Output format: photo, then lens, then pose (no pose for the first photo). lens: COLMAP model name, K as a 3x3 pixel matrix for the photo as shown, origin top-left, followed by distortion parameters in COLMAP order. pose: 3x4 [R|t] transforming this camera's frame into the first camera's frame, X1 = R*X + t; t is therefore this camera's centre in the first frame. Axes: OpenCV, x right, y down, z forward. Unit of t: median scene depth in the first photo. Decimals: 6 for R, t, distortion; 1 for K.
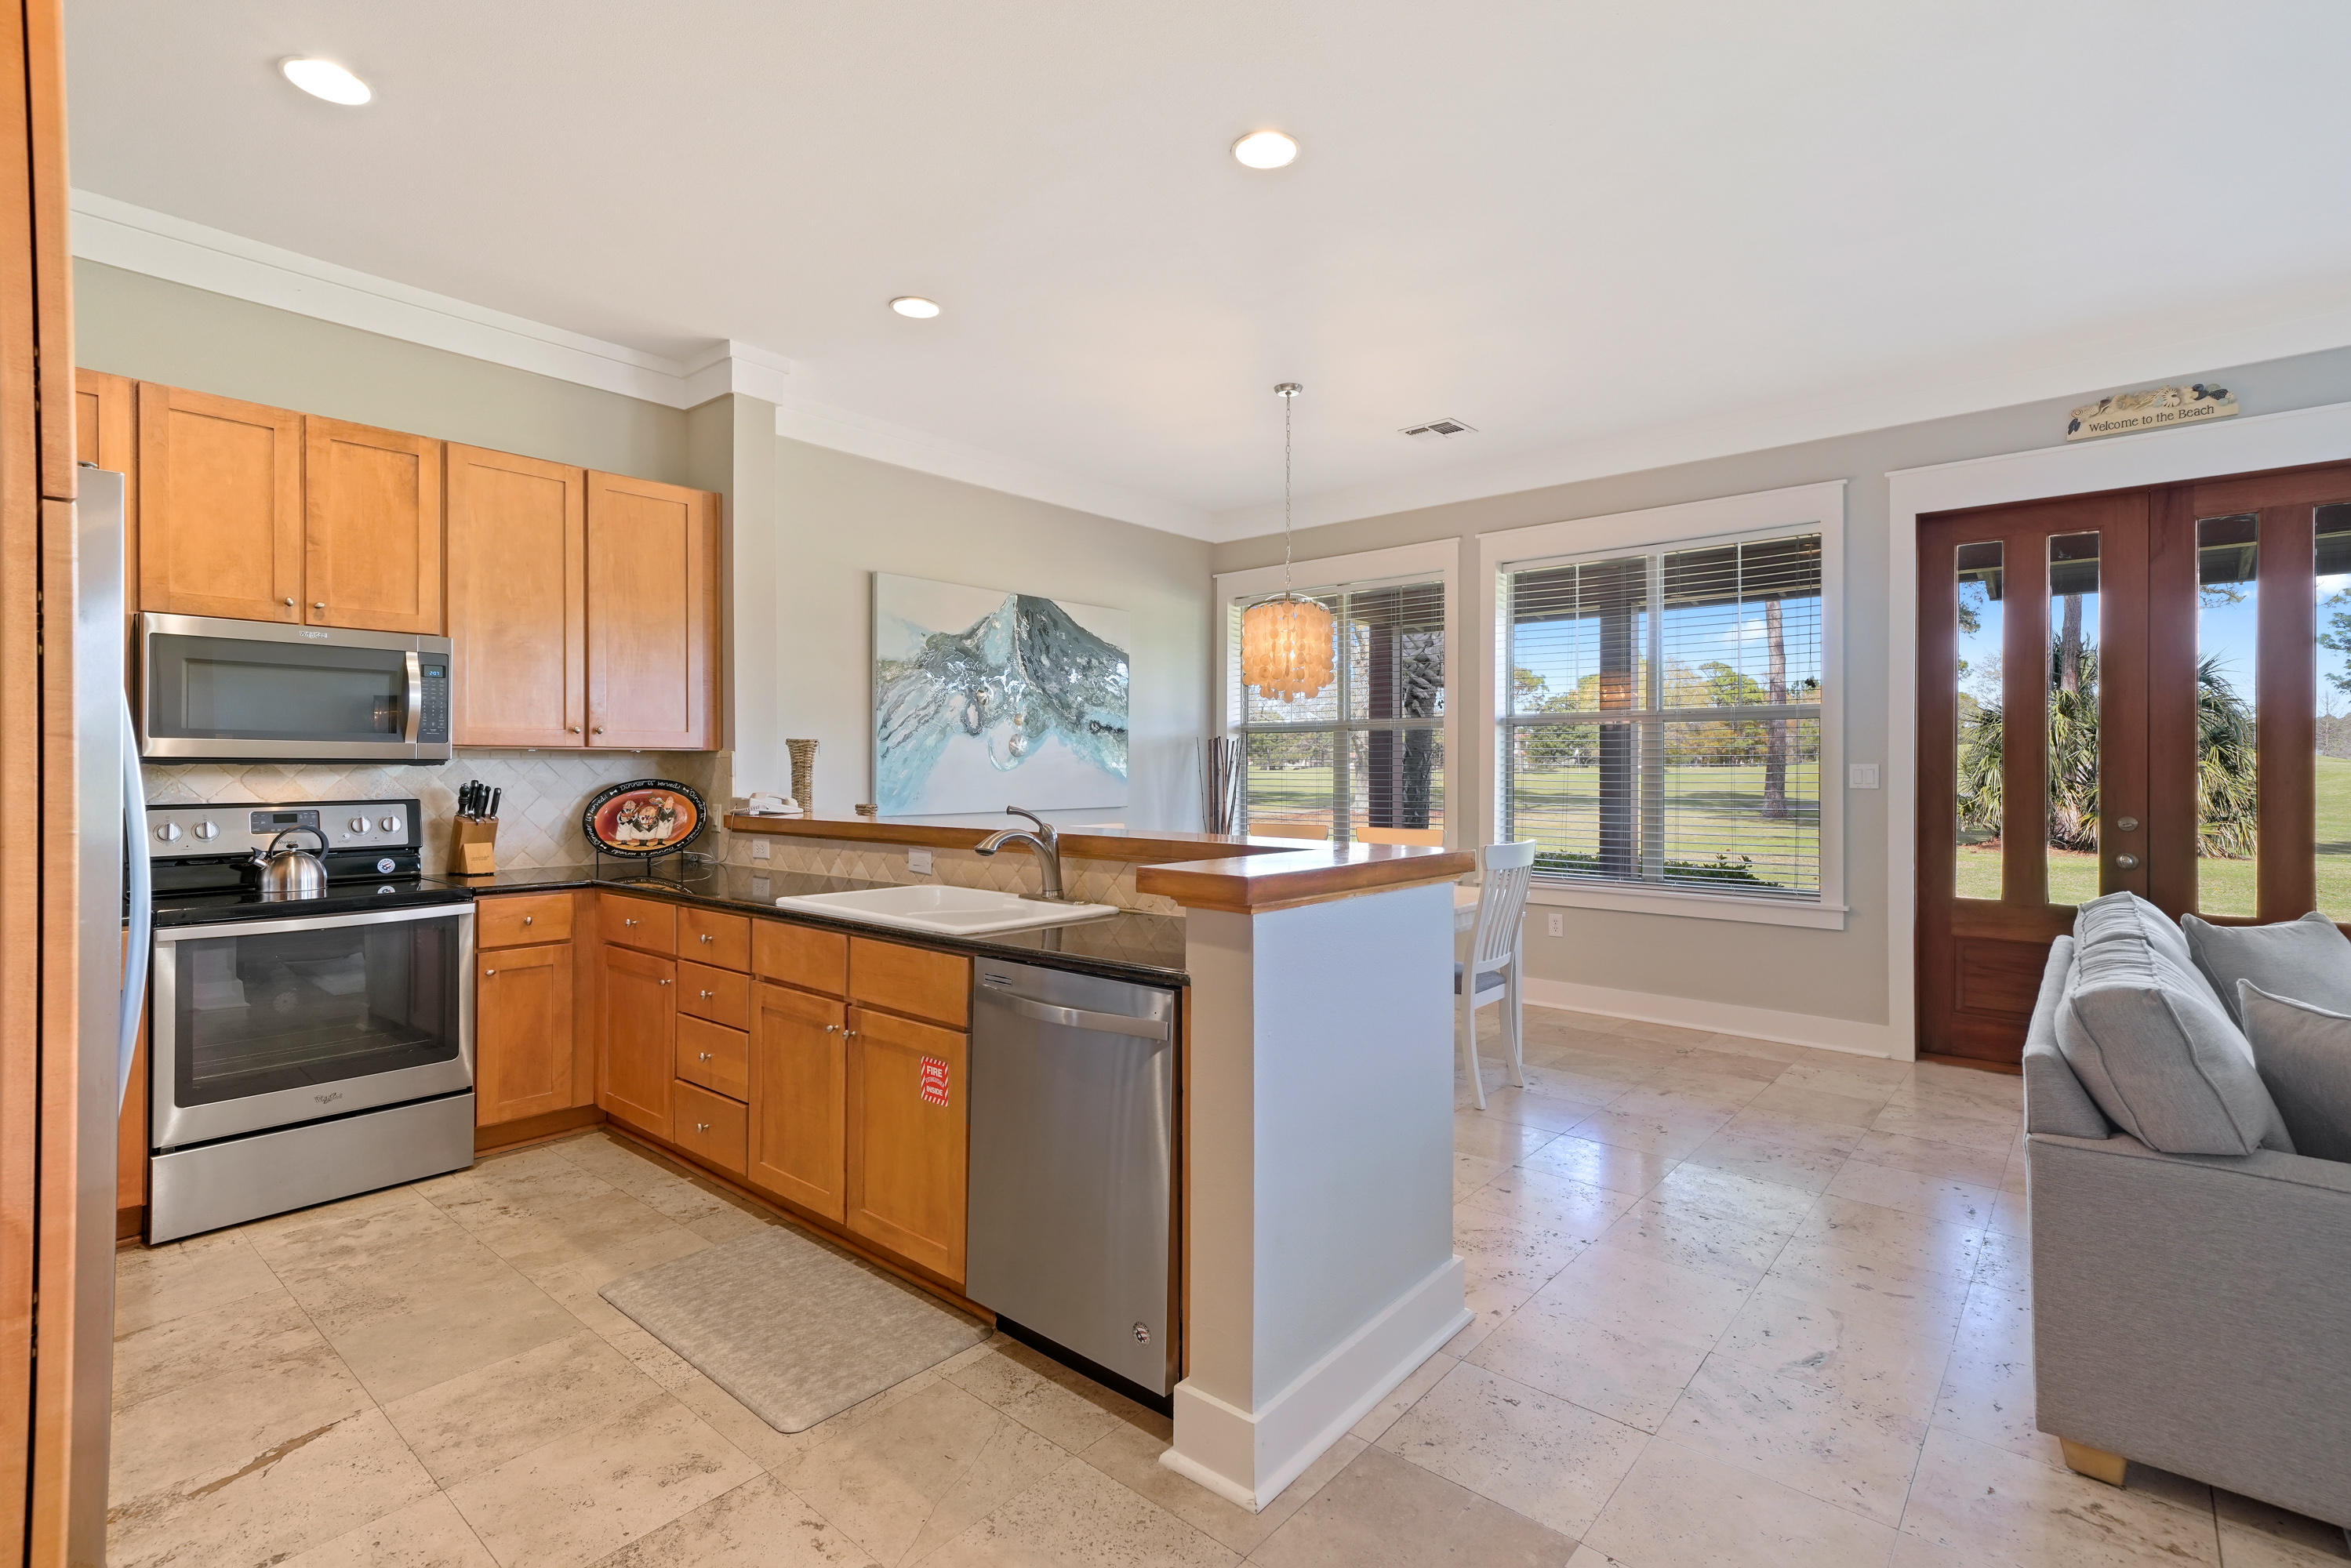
lens RADIAL K [[1081.7, 0, 1176.7], [0, 1081.7, 767.6], [0, 0, 1]] dist [0.012320, -0.000092]
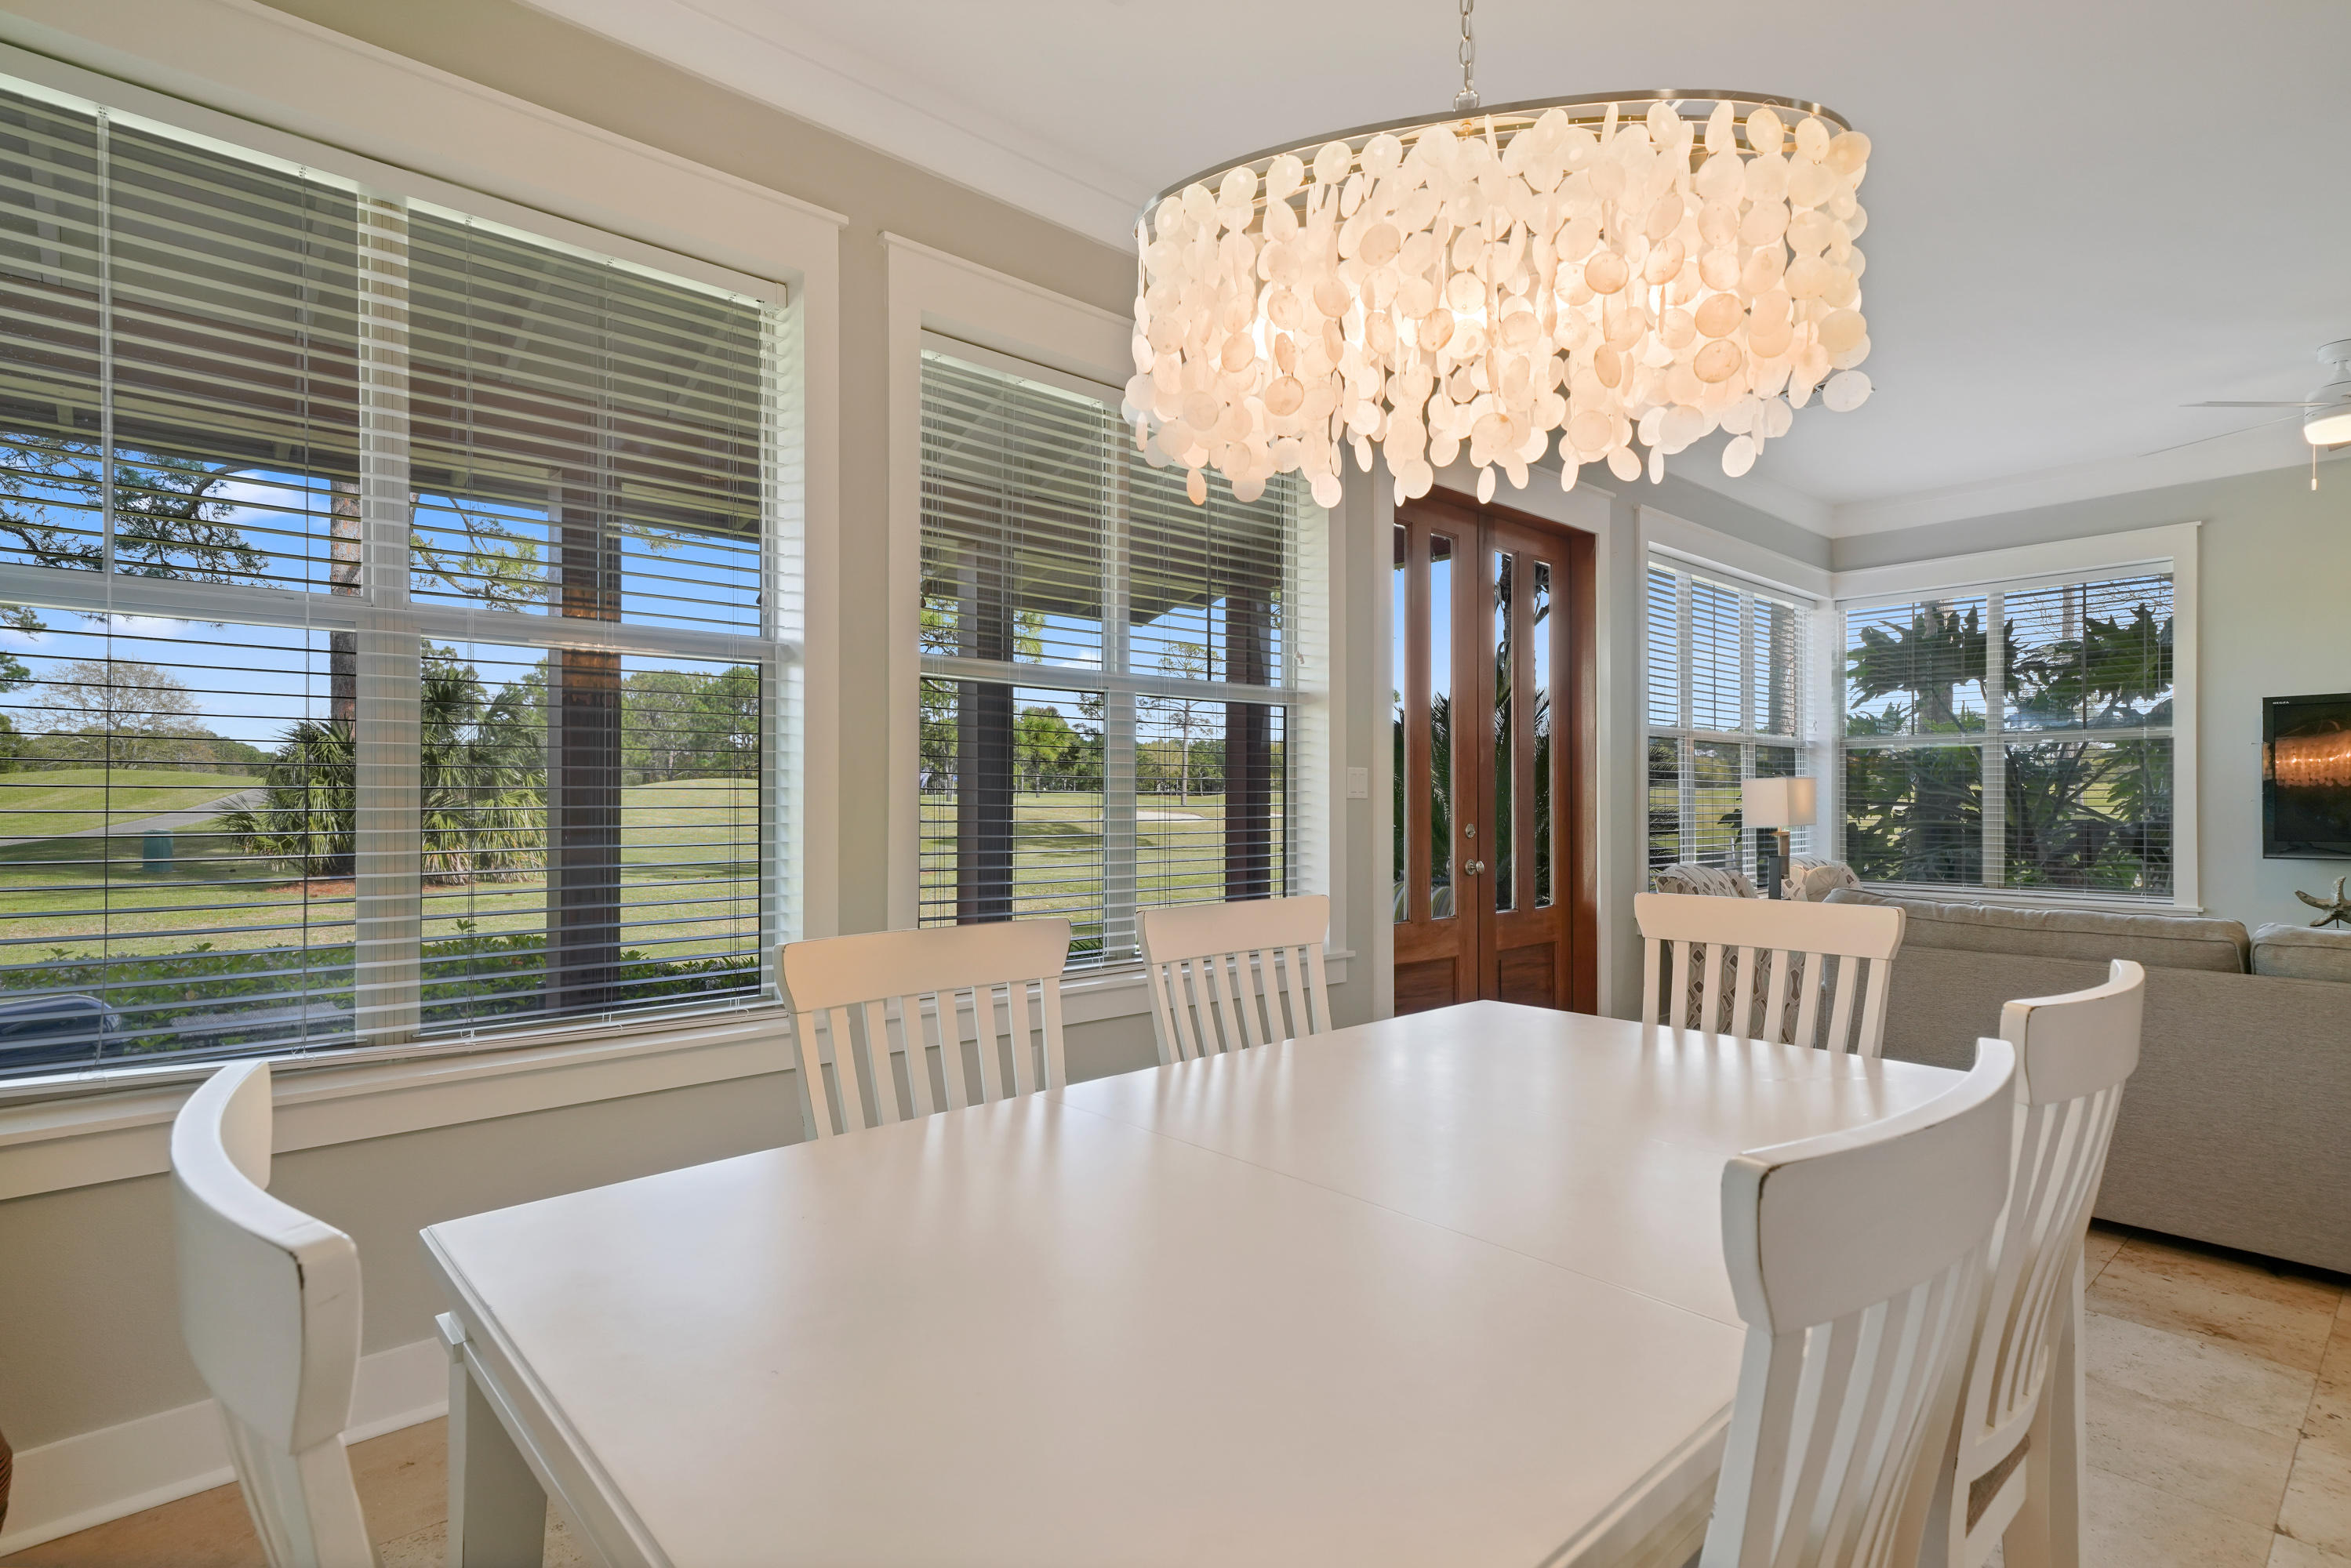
lens RADIAL K [[1149.4, 0, 1178.6], [0, 1149.4, 797.1], [0, 0, 1]] dist [0.019449, -0.000140]
pose [[0.128214, 0.003758, 0.991739, -0.239289], [-0.000471, 0.999993, -0.003729, 0.021831], [-0.991746, 0.000011, 0.128215, 1.133508]]
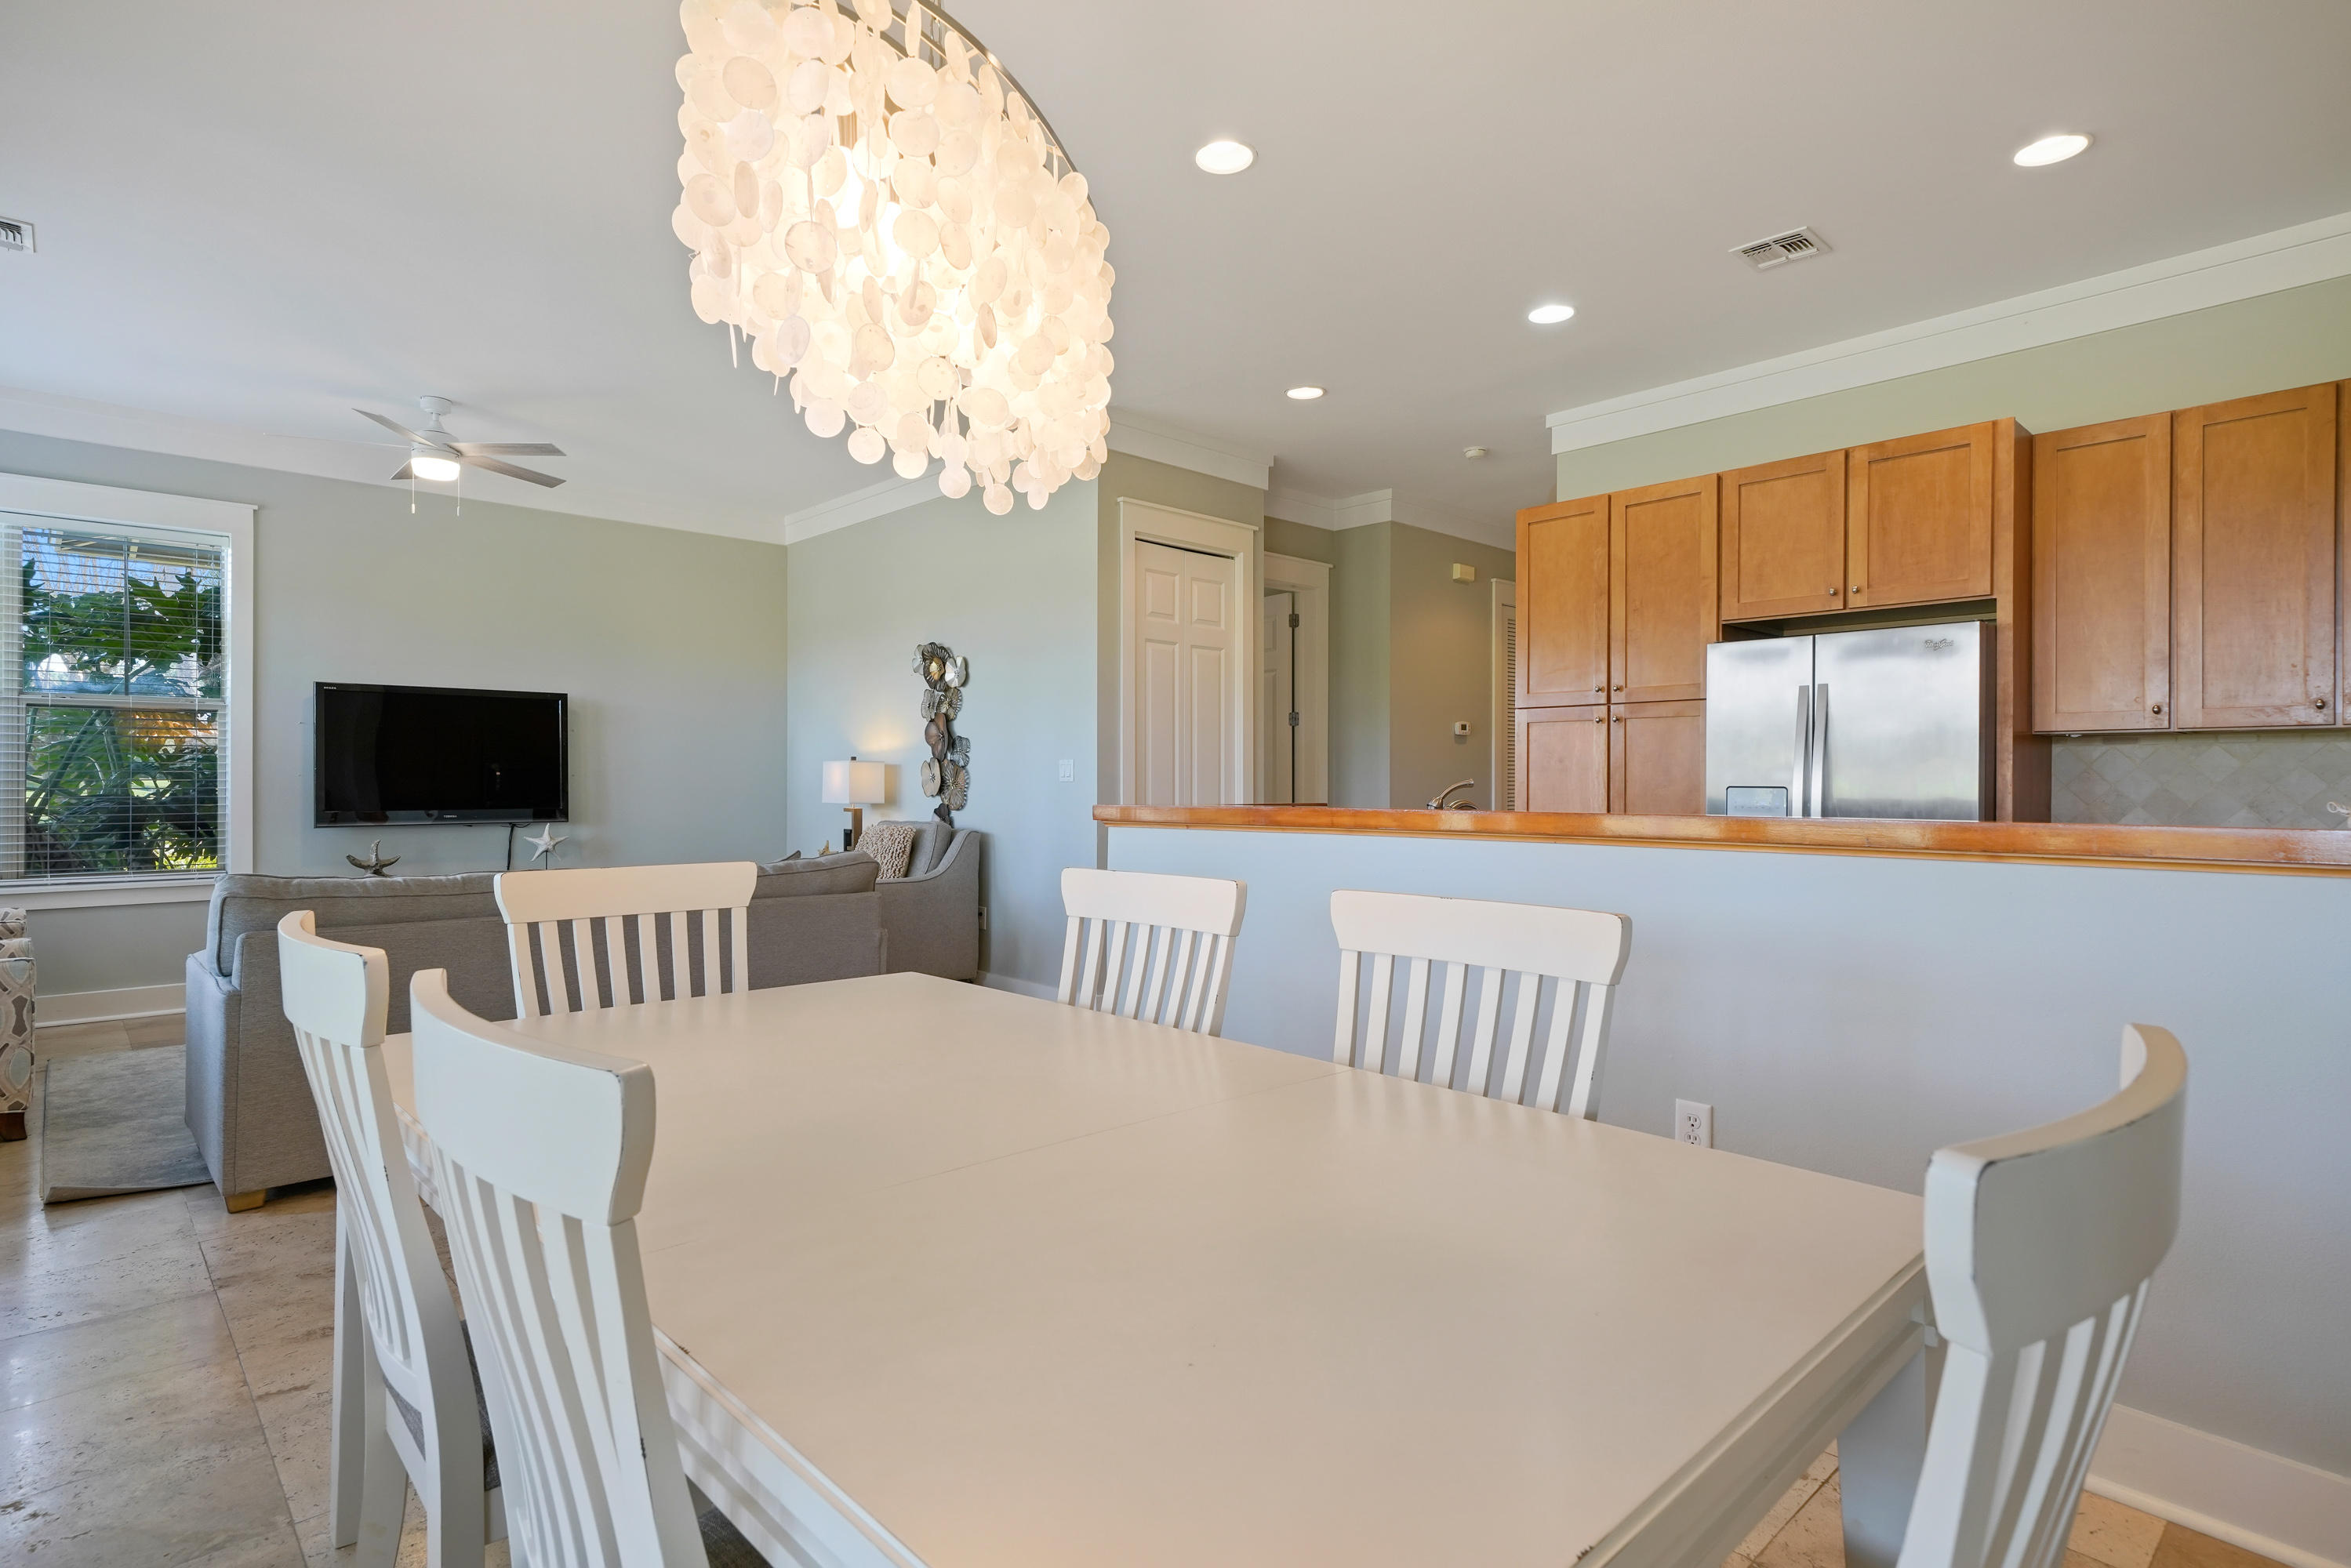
lens RADIAL K [[1197.6, 0, 1172.8], [0, 1197.6, 772.8], [0, 0, 1]] dist [0.021228, -0.000268]
pose [[-0.994346, -0.003875, 0.106114, -0.001810], [-0.004988, 0.999935, -0.010218, 0.026980], [-0.106067, -0.010690, -0.994301, 1.456623]]
